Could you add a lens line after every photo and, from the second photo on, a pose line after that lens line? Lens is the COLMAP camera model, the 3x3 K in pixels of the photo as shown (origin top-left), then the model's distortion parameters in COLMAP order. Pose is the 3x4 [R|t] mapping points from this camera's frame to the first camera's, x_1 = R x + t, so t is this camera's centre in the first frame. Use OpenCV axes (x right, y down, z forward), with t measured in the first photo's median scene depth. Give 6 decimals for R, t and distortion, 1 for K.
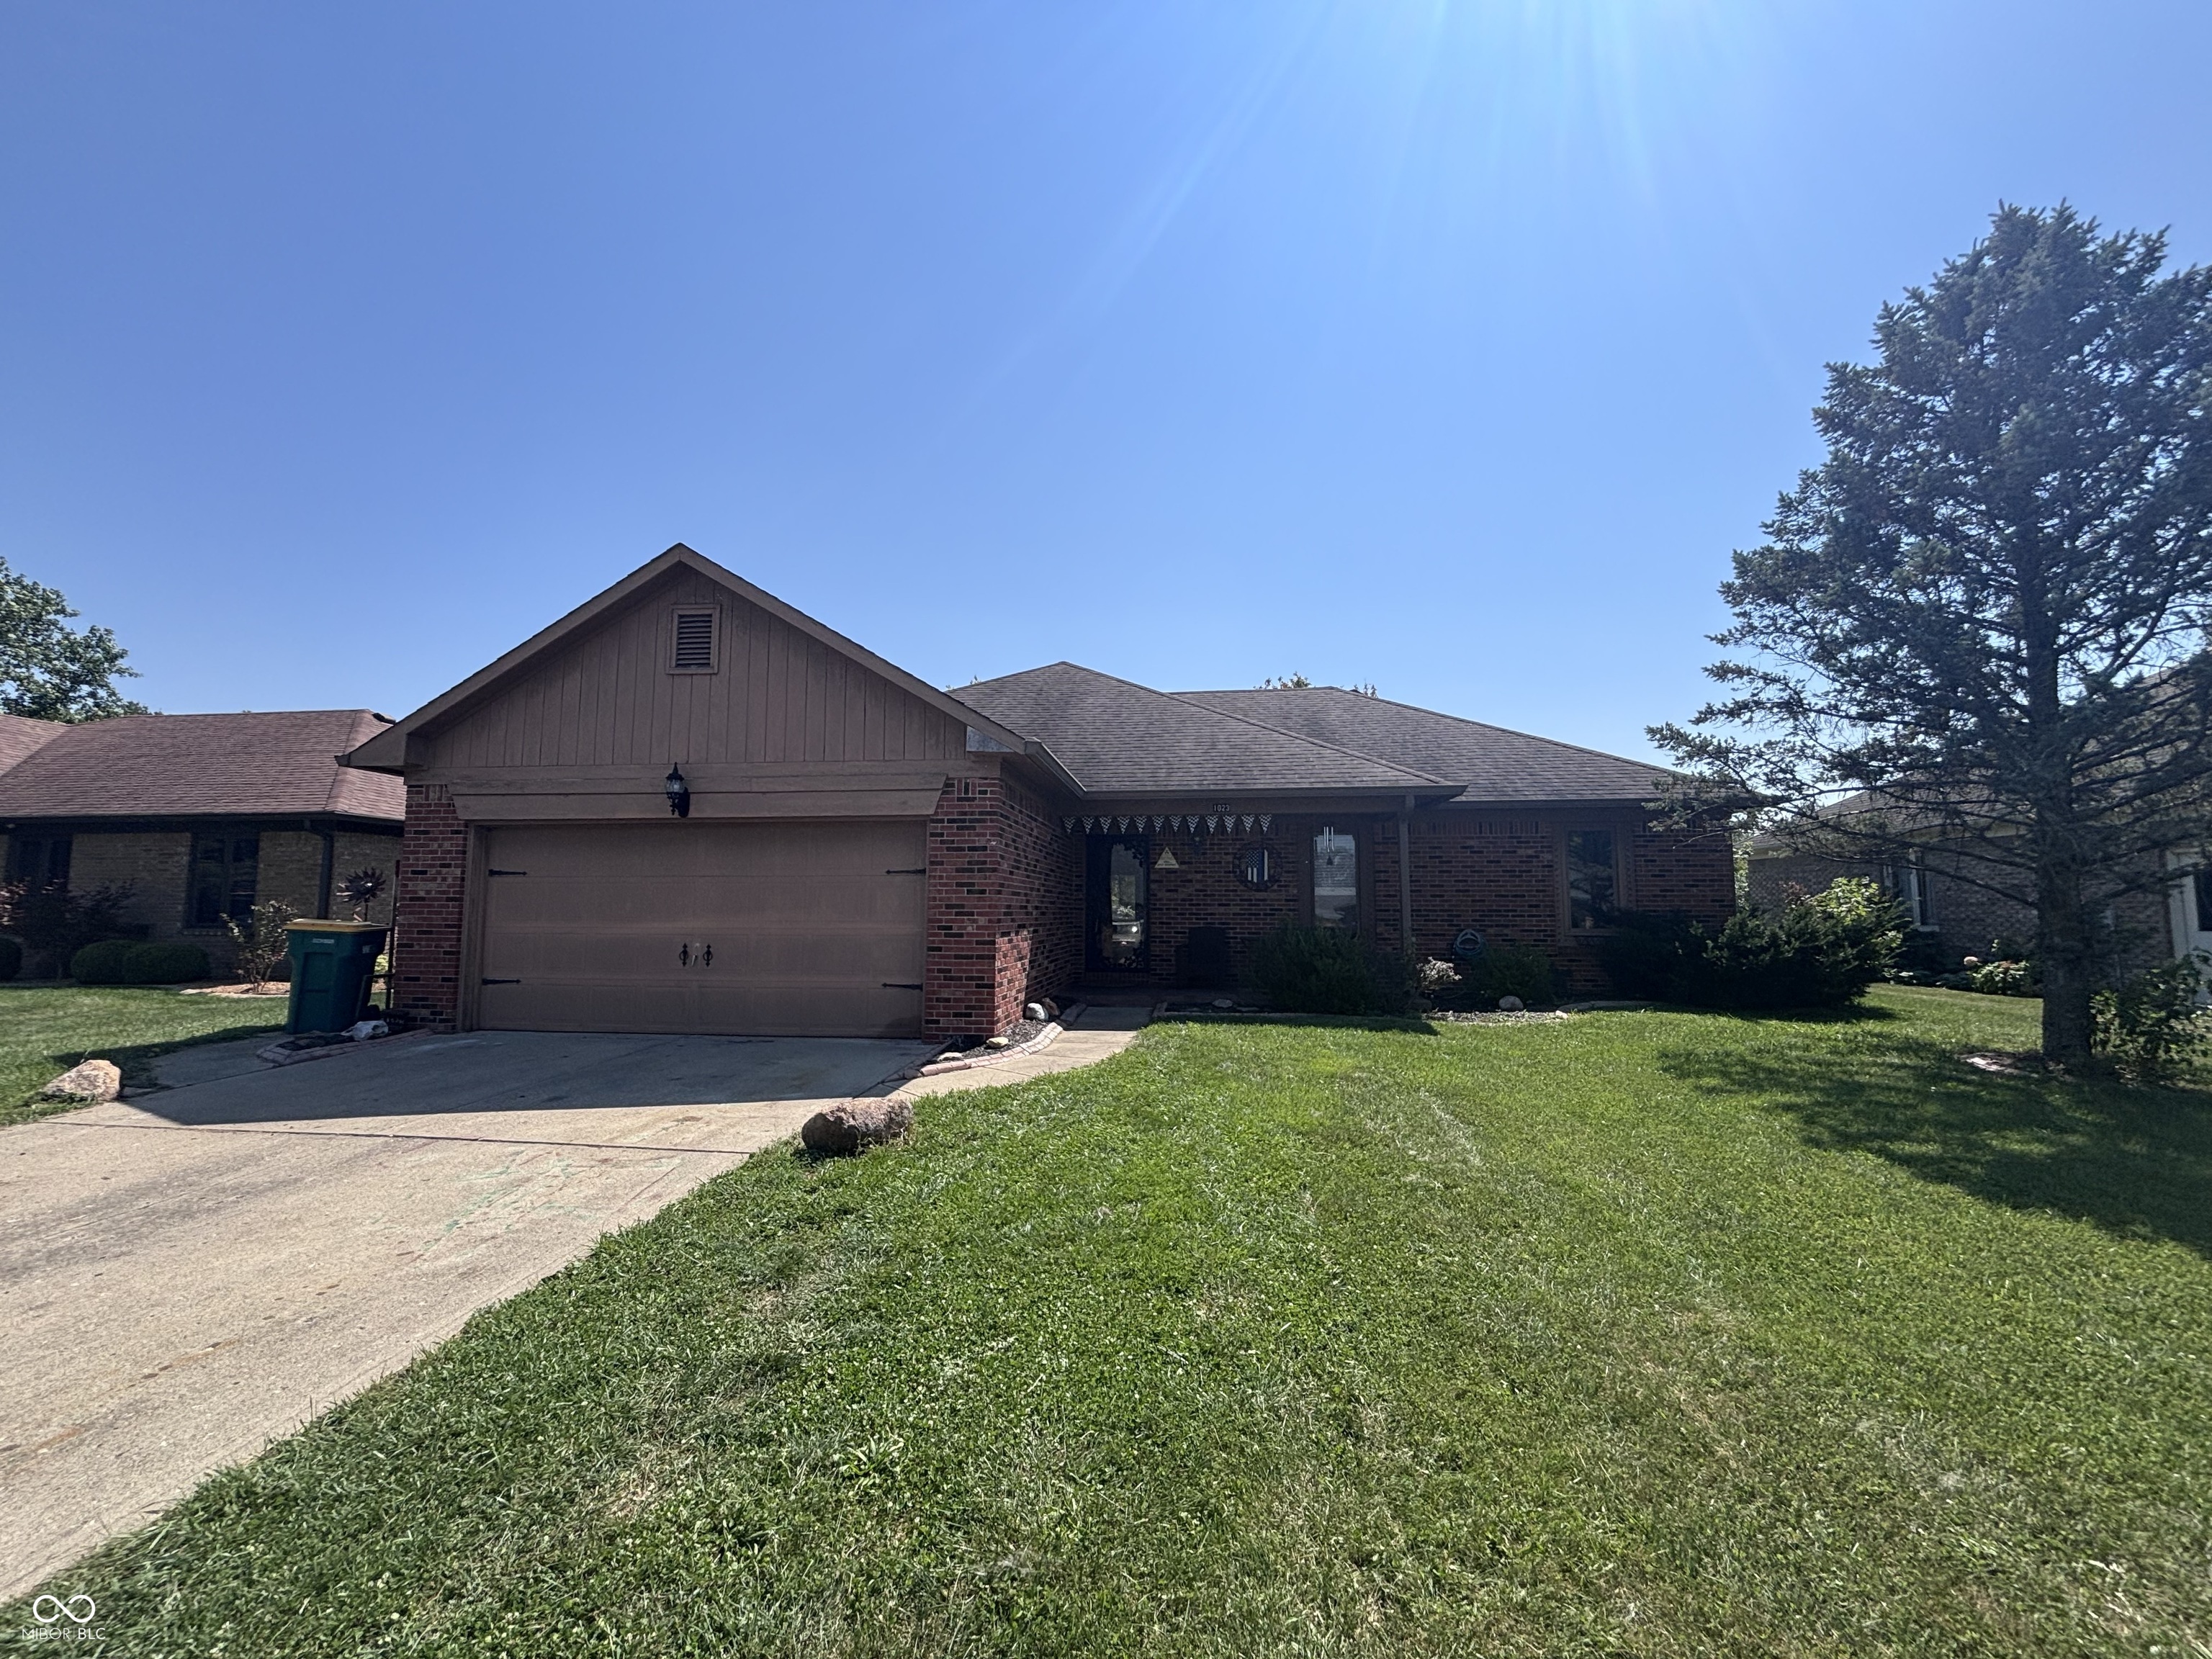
lens RADIAL K [[891.8, 0, 1101.1], [0, 891.8, 826.7], [0, 0, 1]] dist [-0.000115, 0.000023]
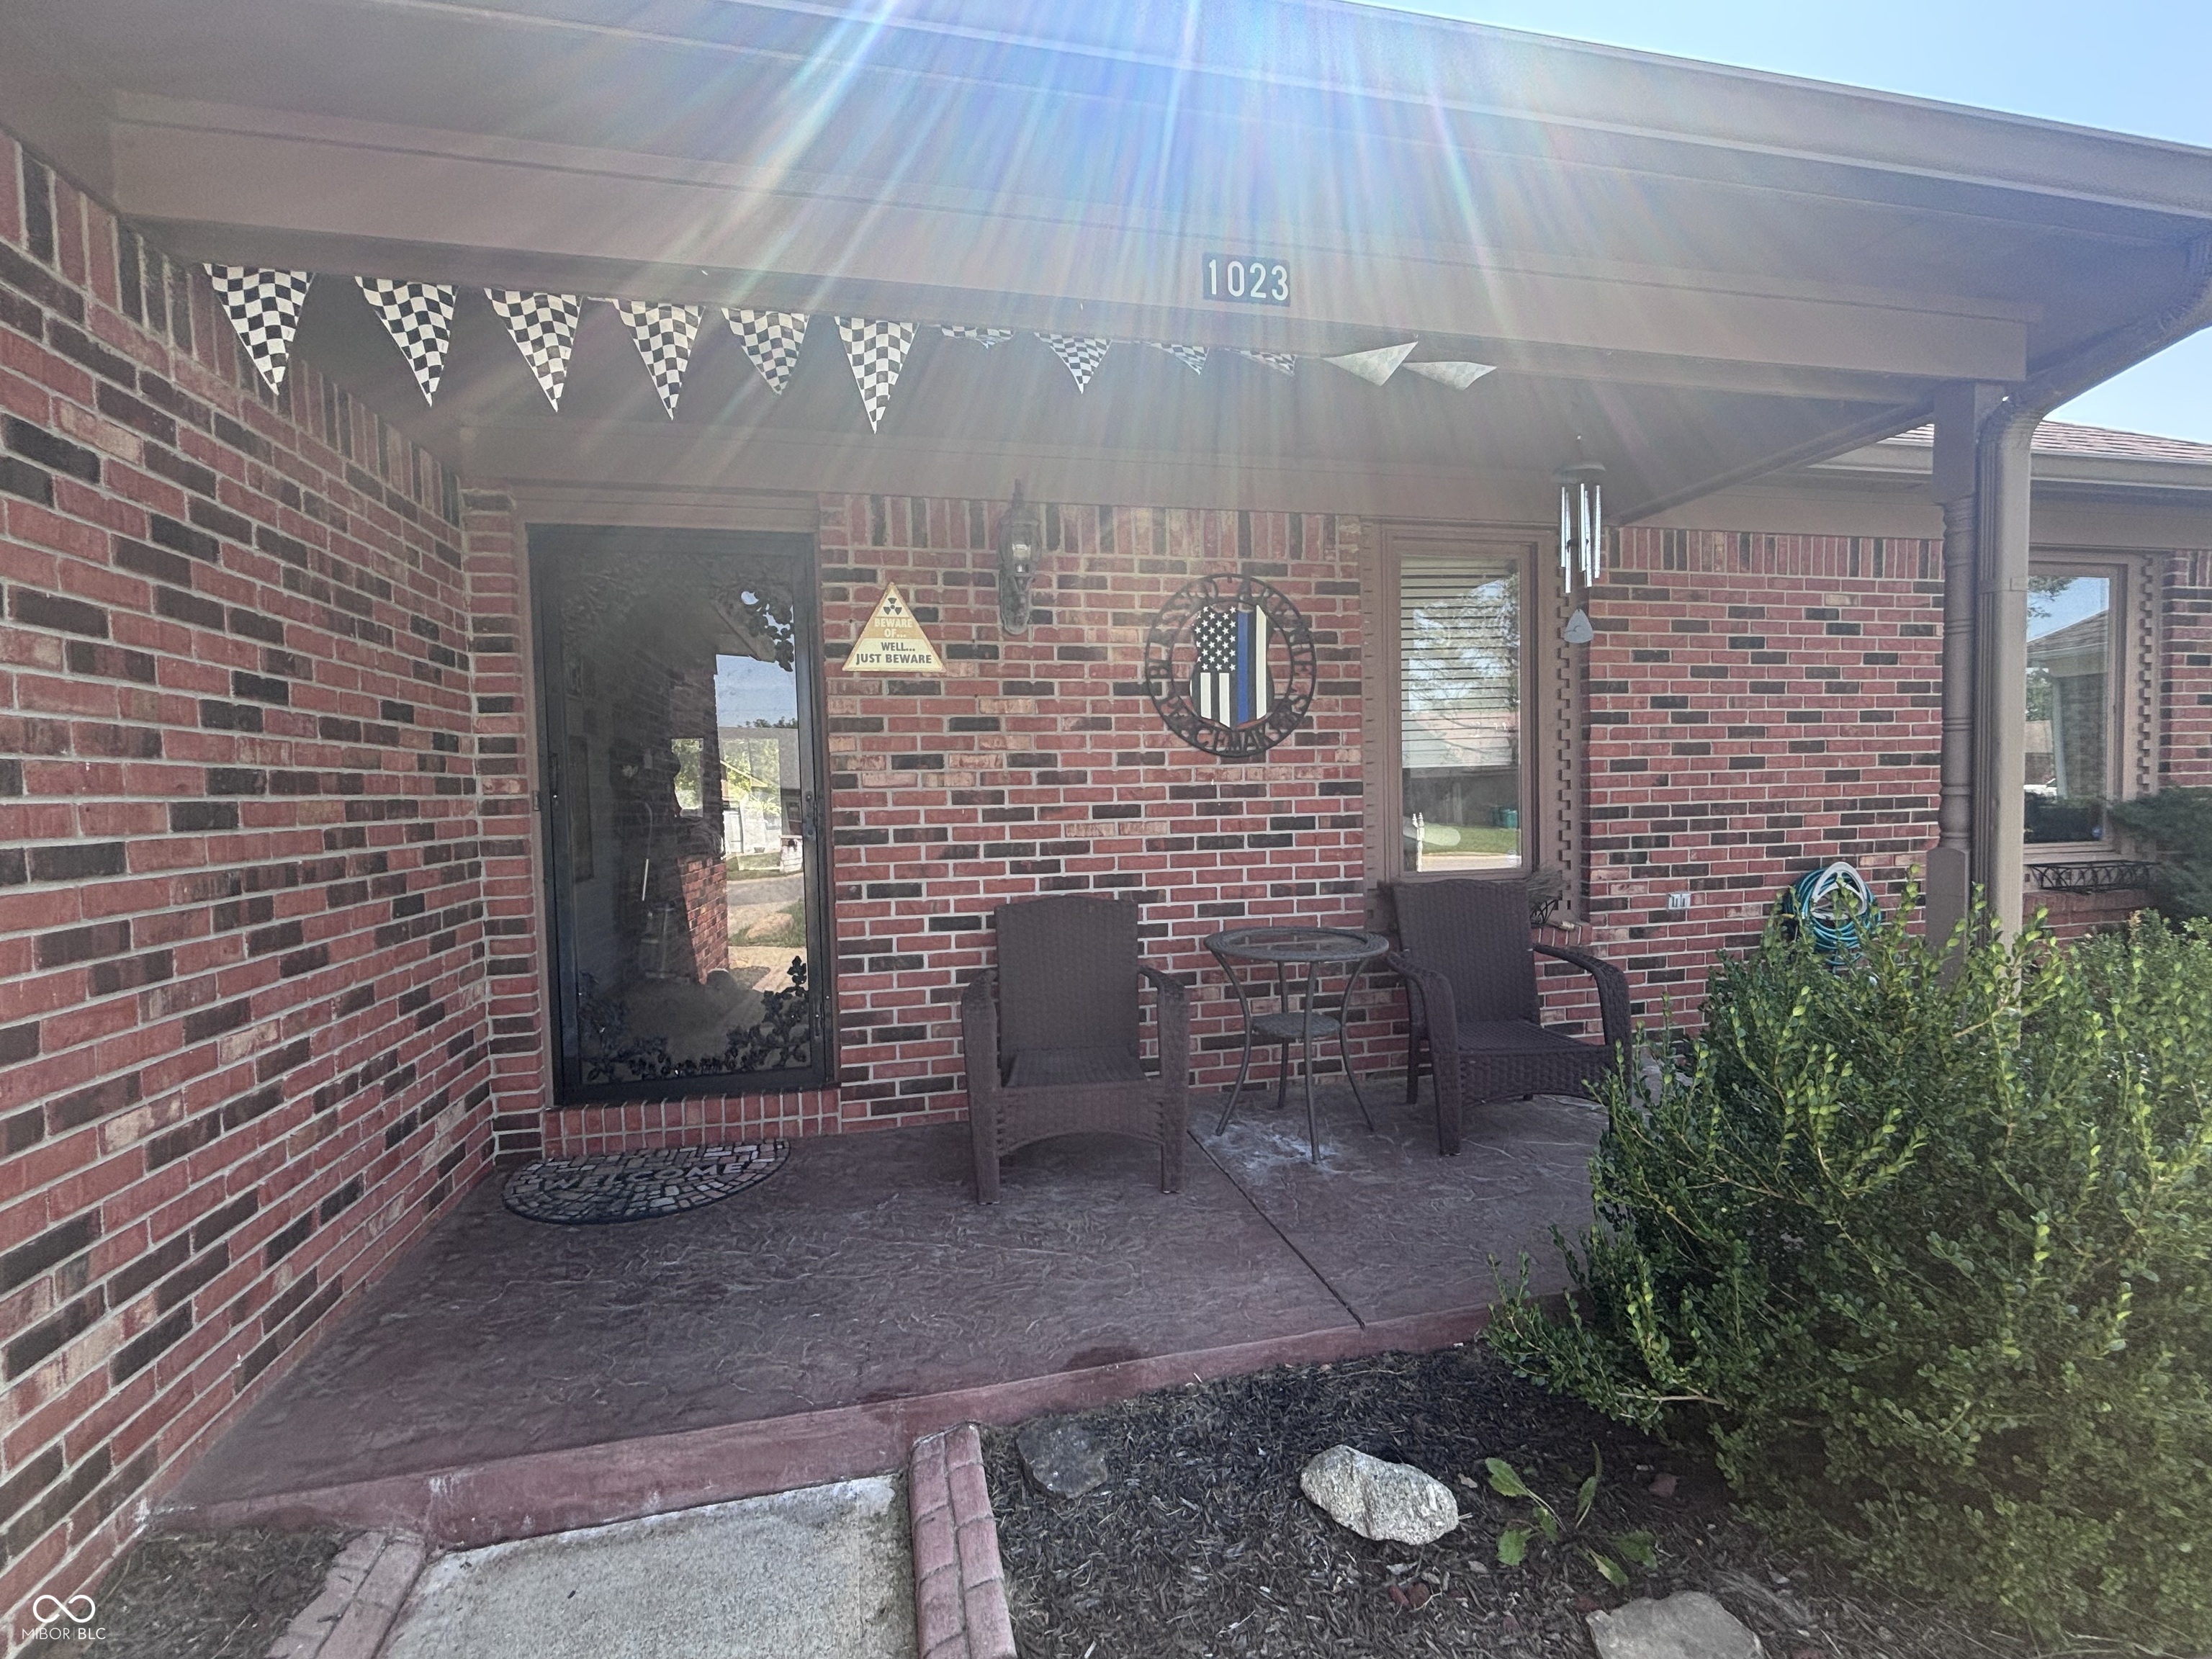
lens RADIAL K [[972.0, 0, 1100.5], [0, 972.0, 826.8], [0, 0, 1]] dist [0.000458, -0.000001]
pose [[0.945840, -0.038788, 0.322309, 0.039287], [-0.000818, 0.992548, 0.121849, 0.056637], [-0.324633, -0.115513, 0.938760, 0.726259]]
